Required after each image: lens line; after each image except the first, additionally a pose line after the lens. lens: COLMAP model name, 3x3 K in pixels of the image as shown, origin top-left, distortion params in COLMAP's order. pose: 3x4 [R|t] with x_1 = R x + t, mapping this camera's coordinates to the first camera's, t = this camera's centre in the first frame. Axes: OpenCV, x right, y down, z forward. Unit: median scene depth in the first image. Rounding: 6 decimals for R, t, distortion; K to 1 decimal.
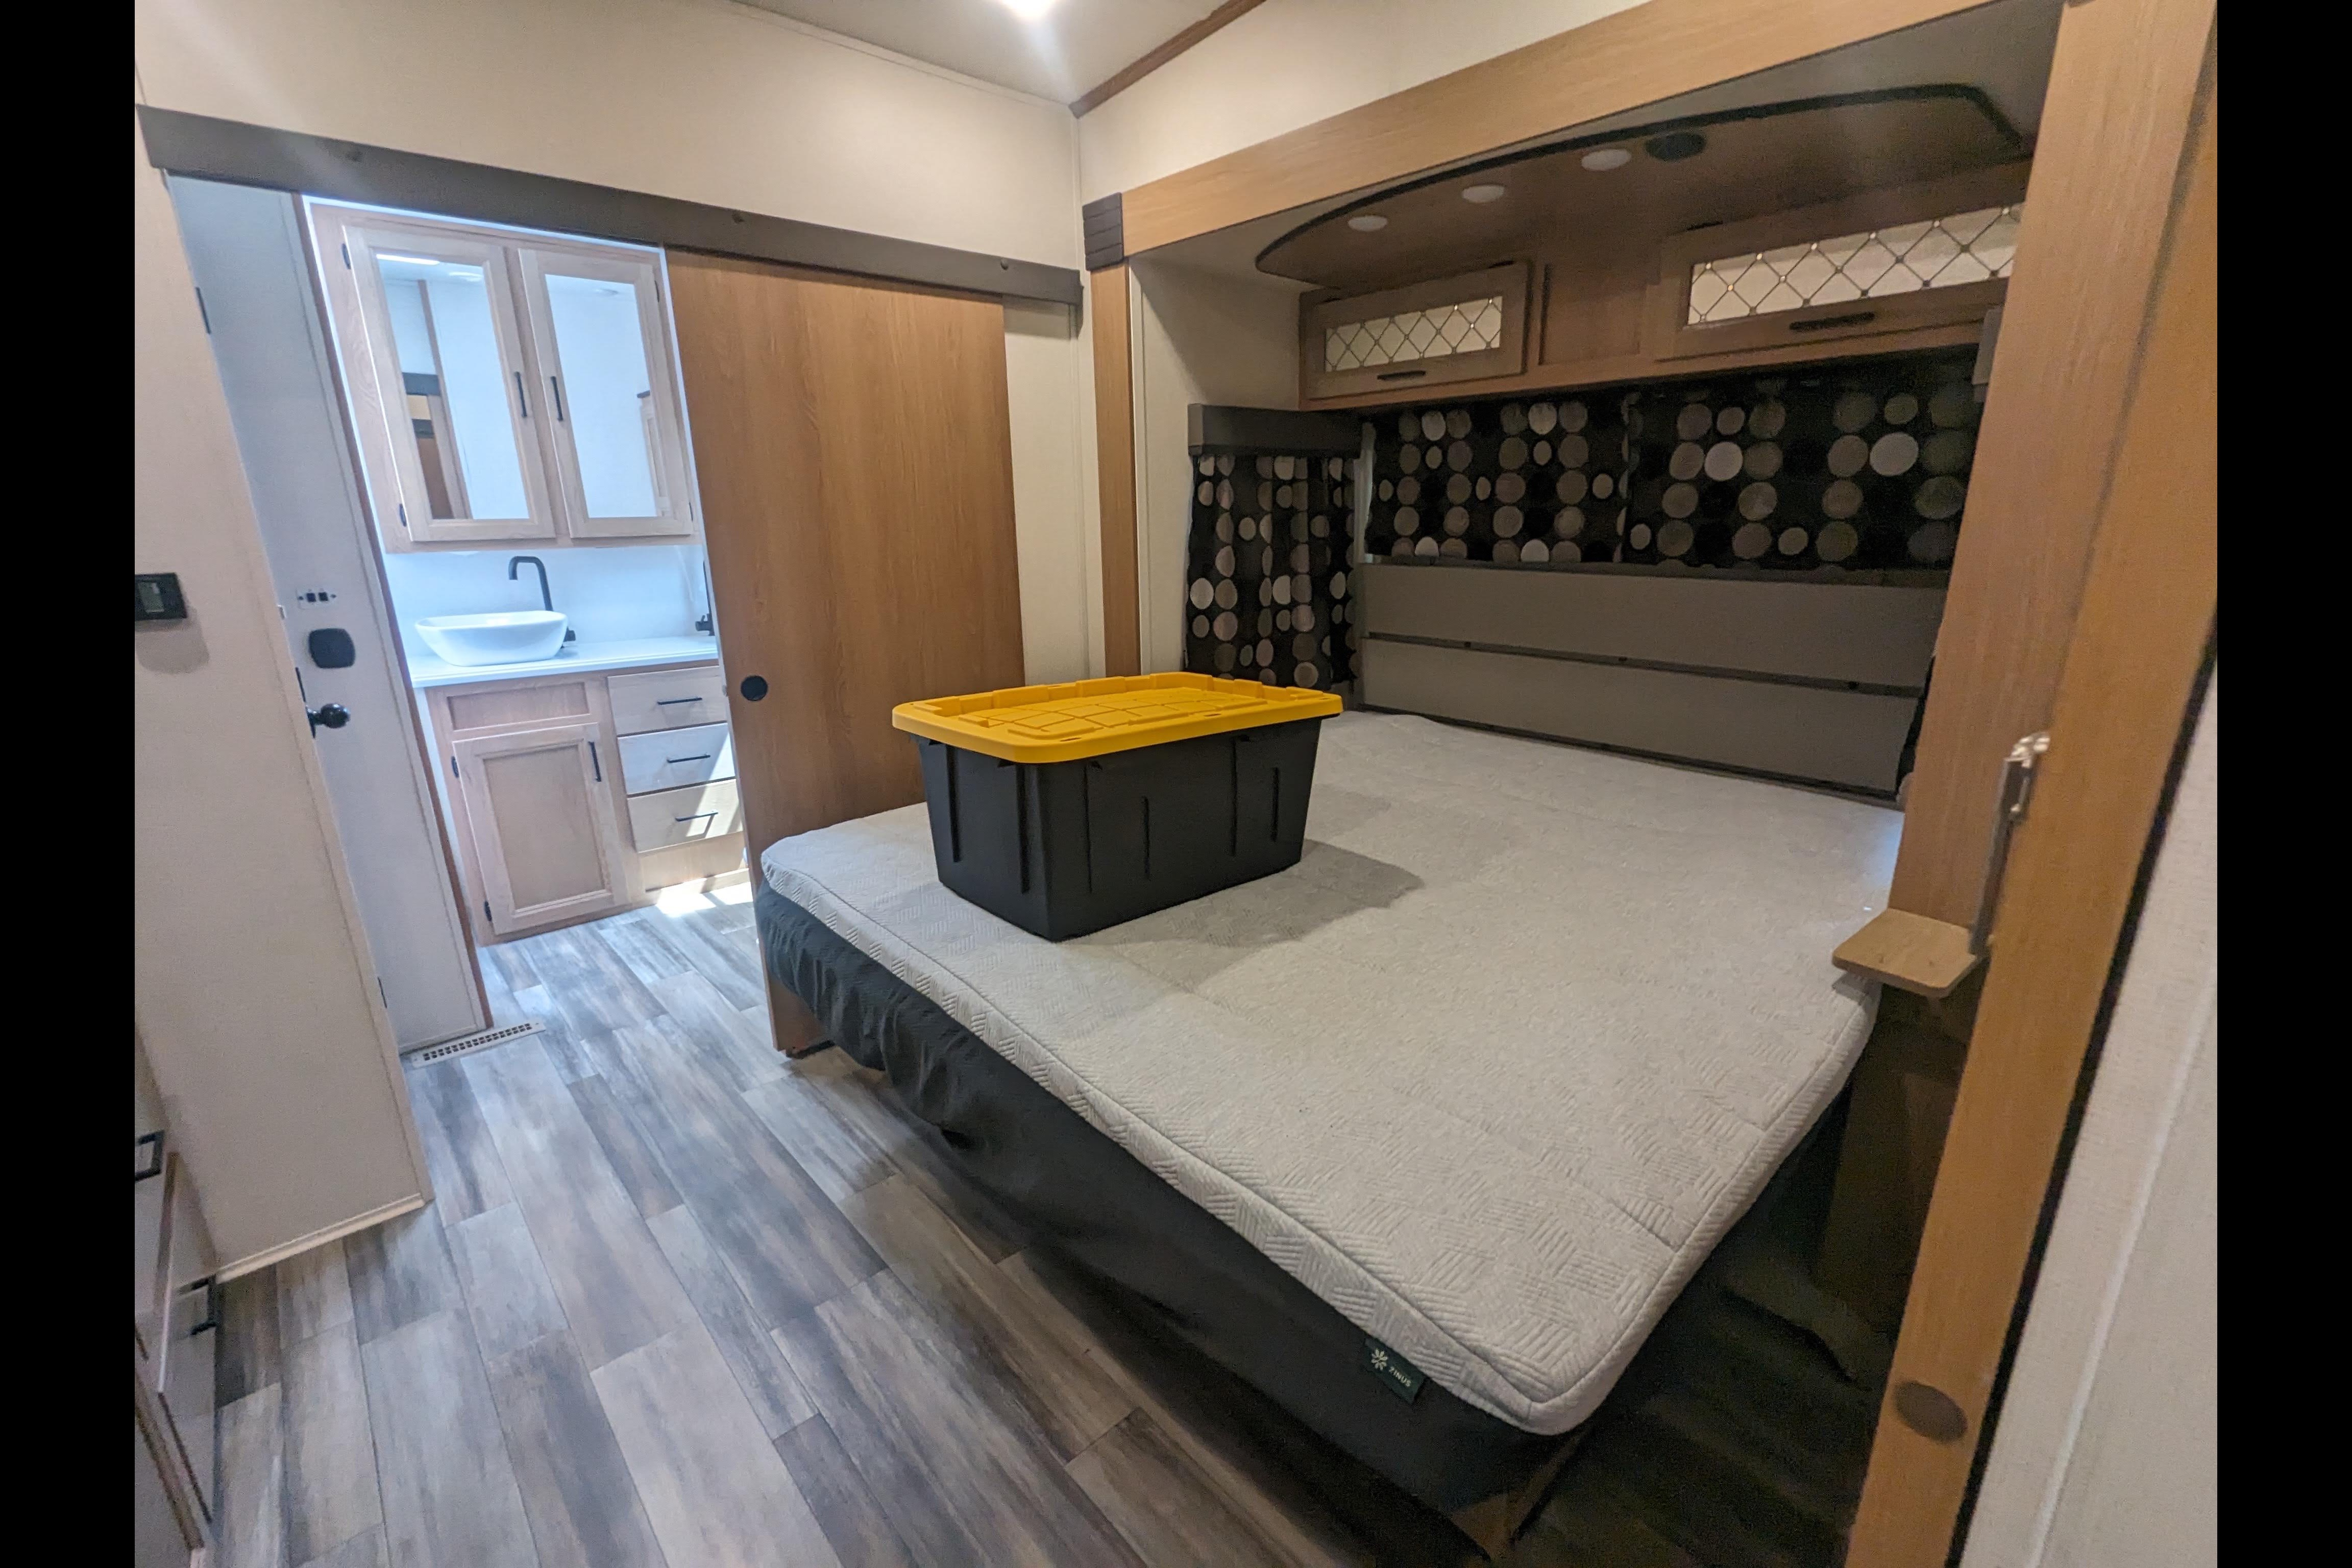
lens RADIAL K [[988.6, 0, 1189.1], [0, 988.6, 798.5], [0, 0, 1]] dist [0.003349, -0.000772]
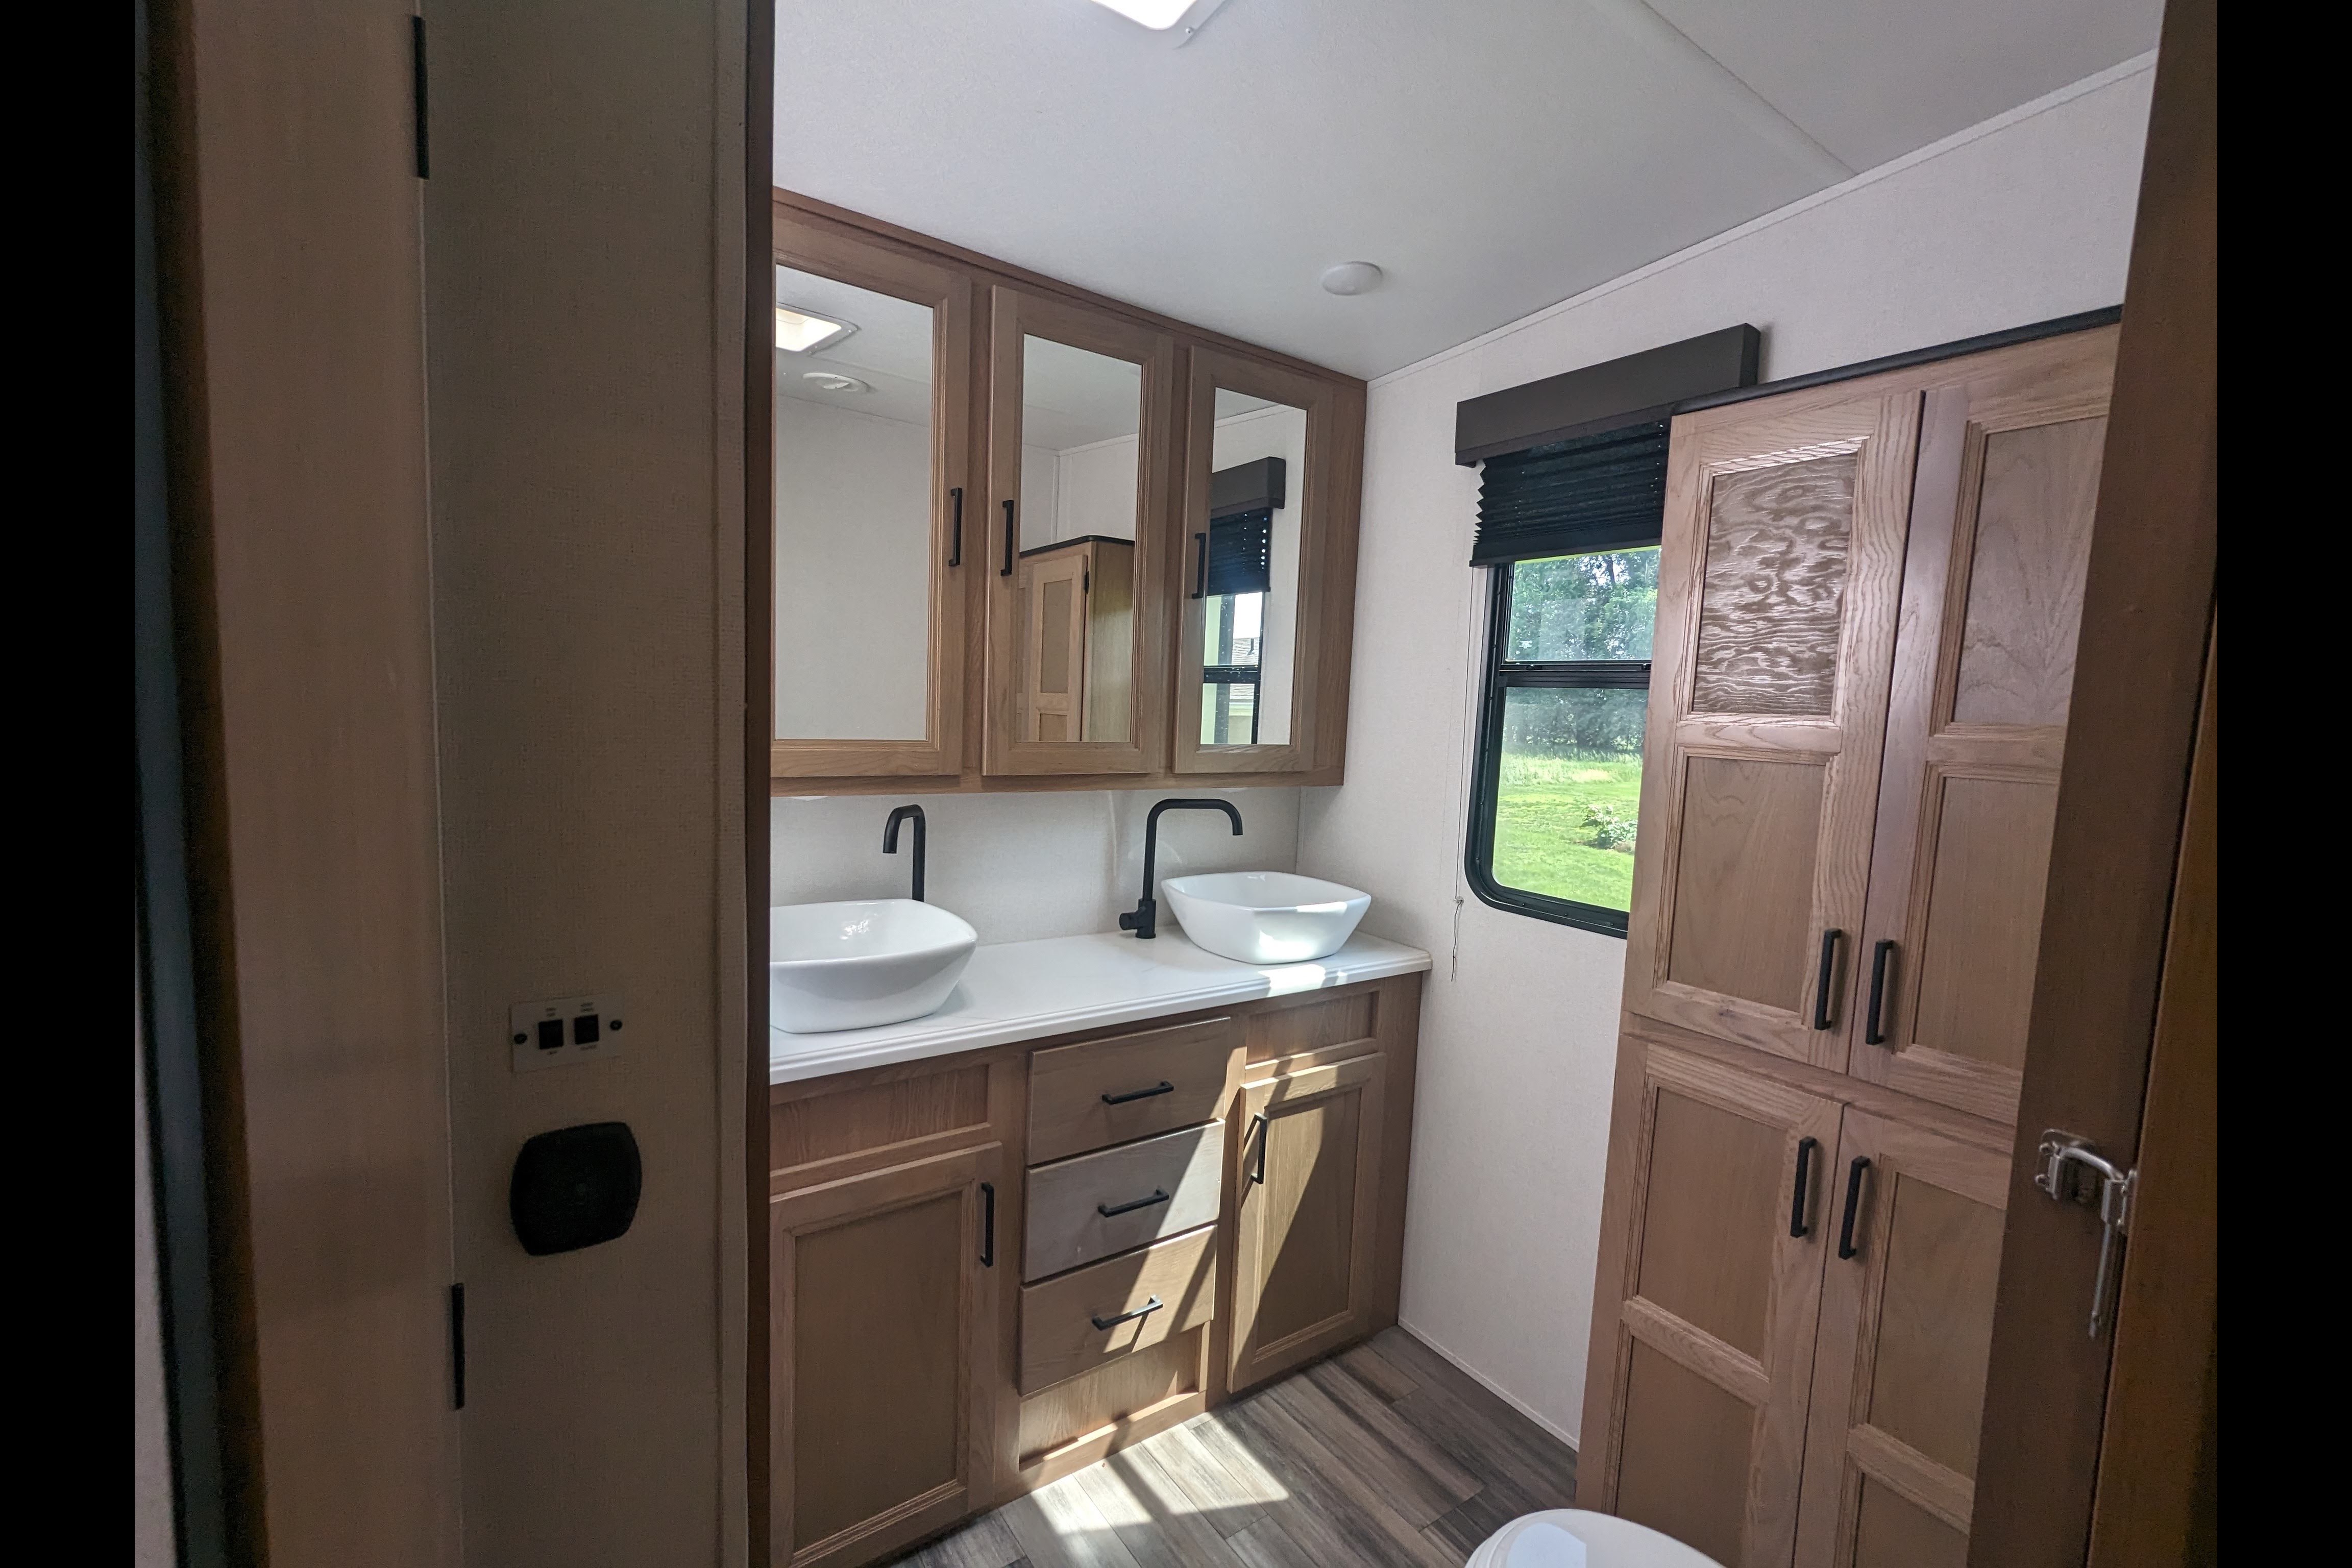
lens RADIAL K [[988.6, 0, 1183.6], [0, 988.6, 798.5], [0, 0, 1]] dist [0.003349, -0.000772]
pose [[0.990073, 0.061589, -0.126343, -0.648034], [-0.084013, 0.979952, -0.180654, -0.235431], [0.112684, 0.189475, 0.975398, 0.697238]]
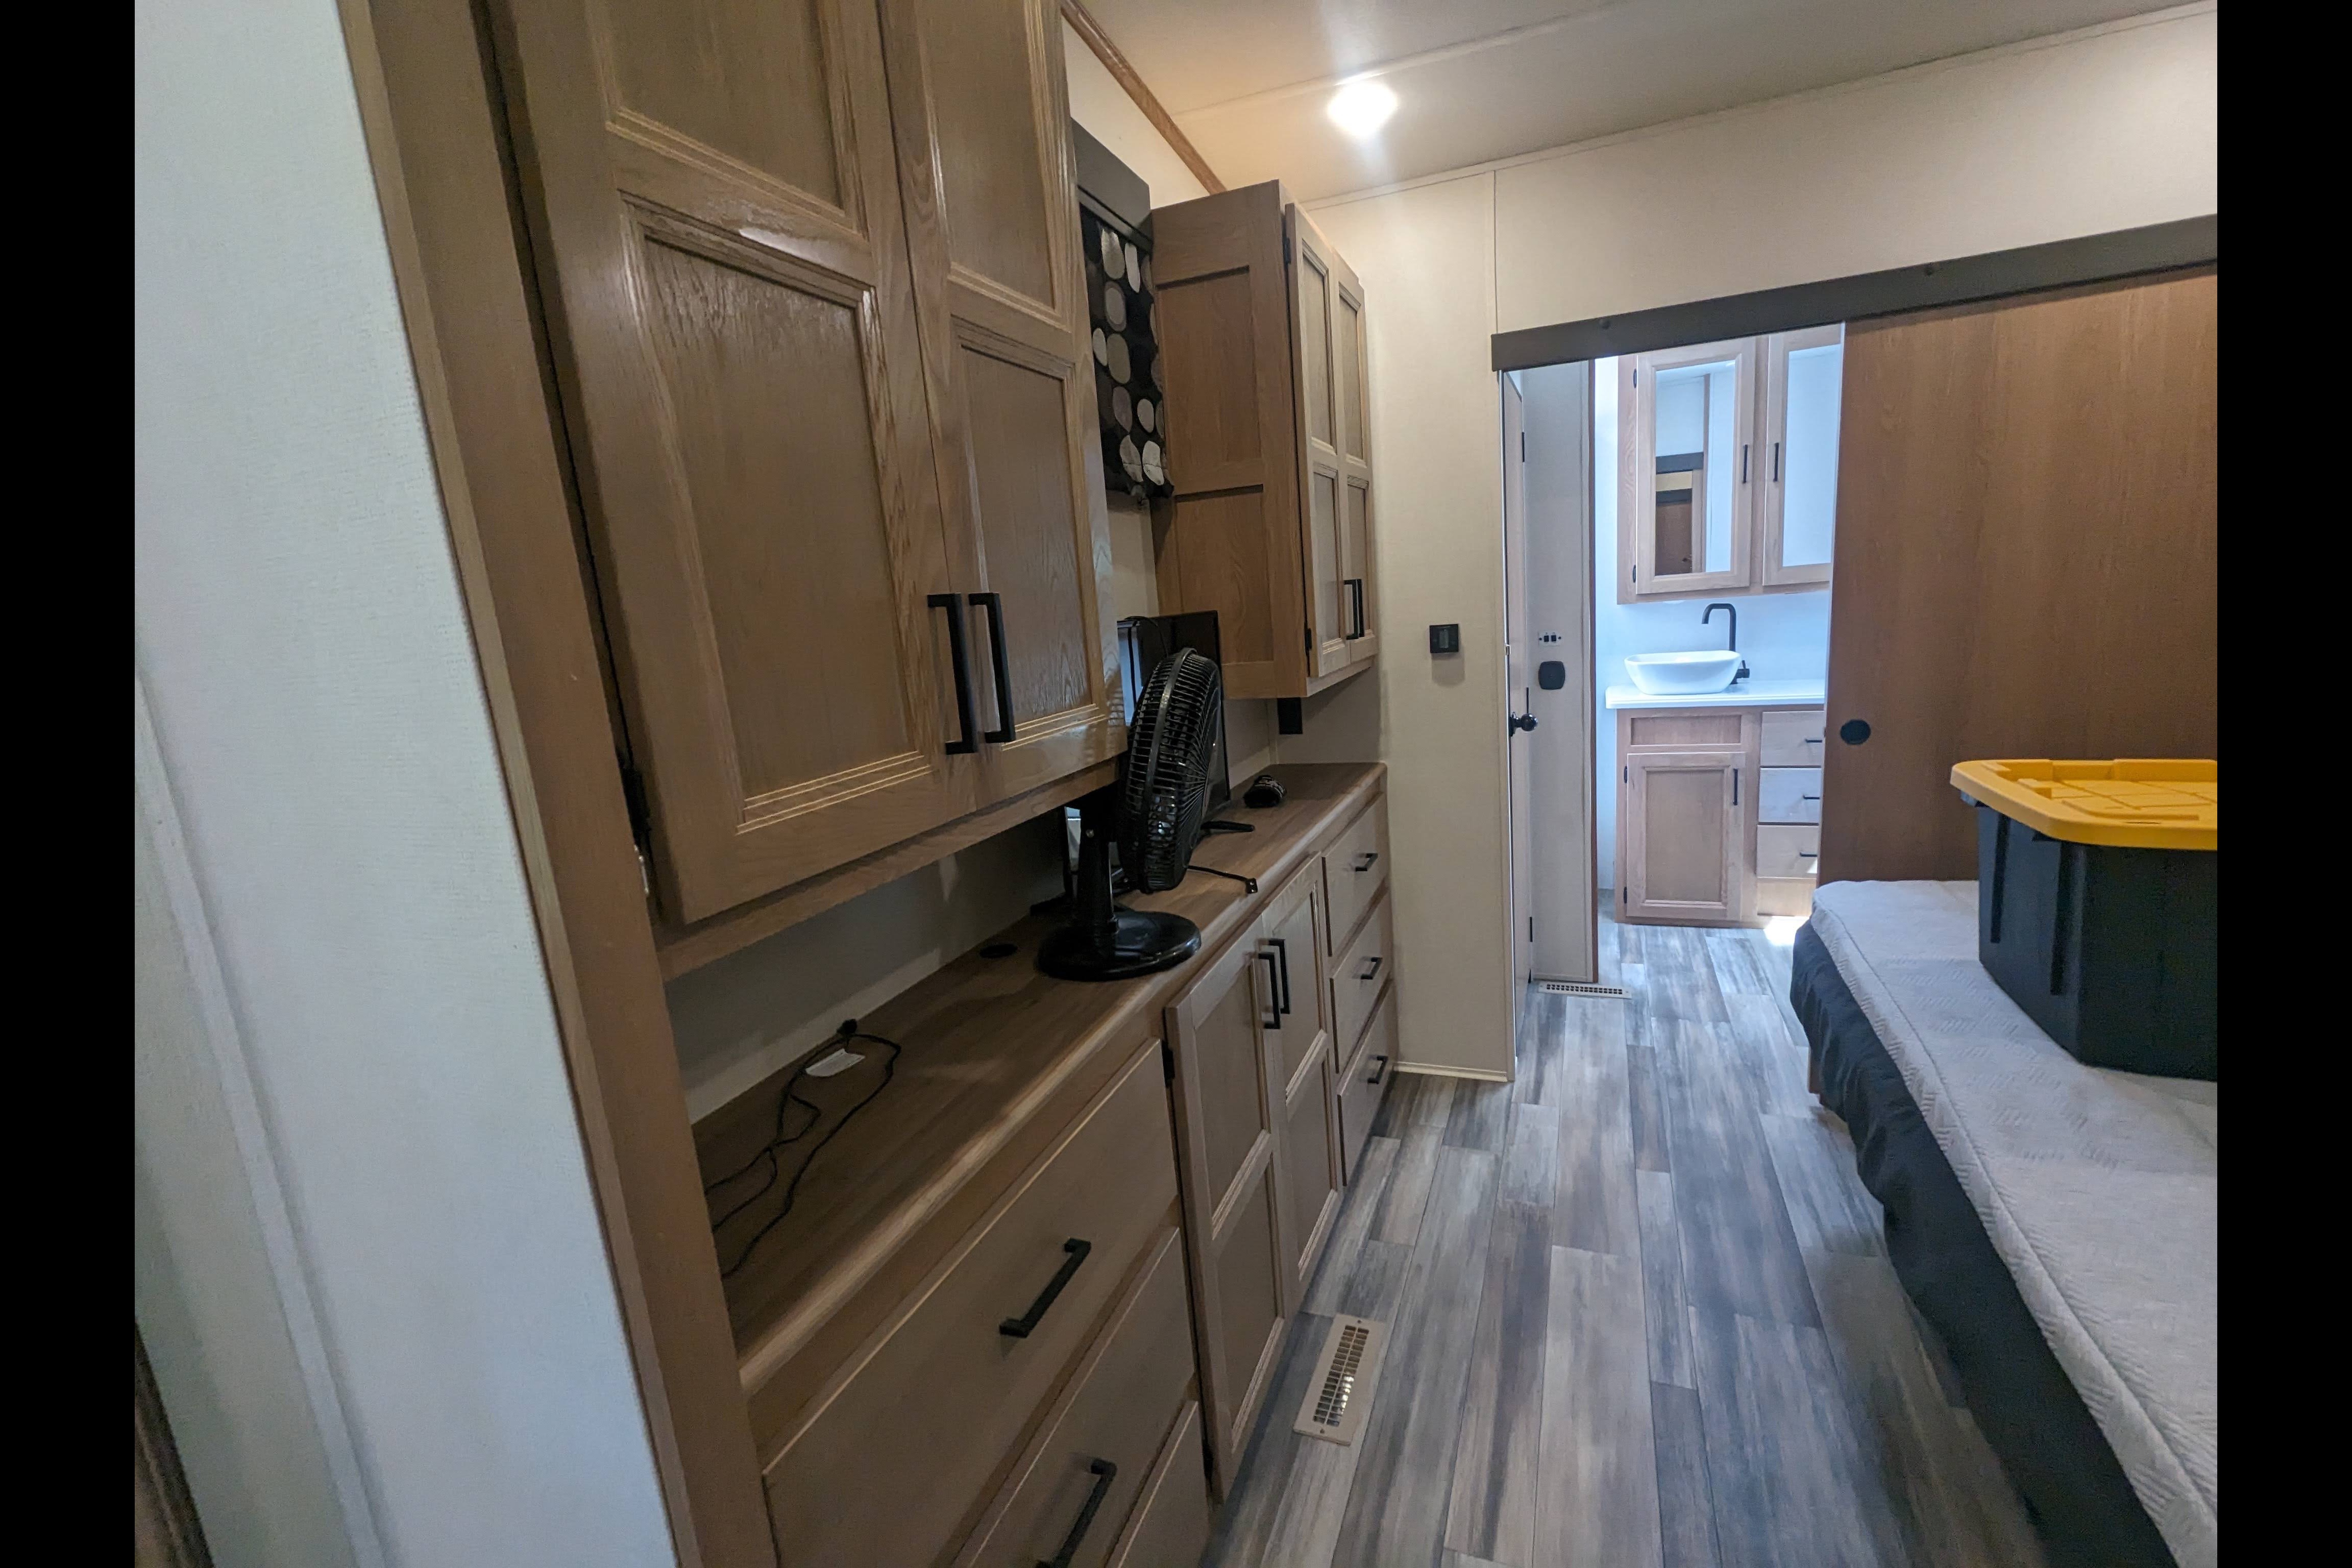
lens RADIAL K [[988.6, 0, 1186.2], [0, 988.6, 790.1], [0, 0, 1]] dist [0.003349, -0.000772]
pose [[0.425145, 0.146226, -0.893235, 0.180156], [-0.184949, 0.980077, 0.072413, -0.000037], [0.886028, 0.134417, 0.443719, -0.046249]]
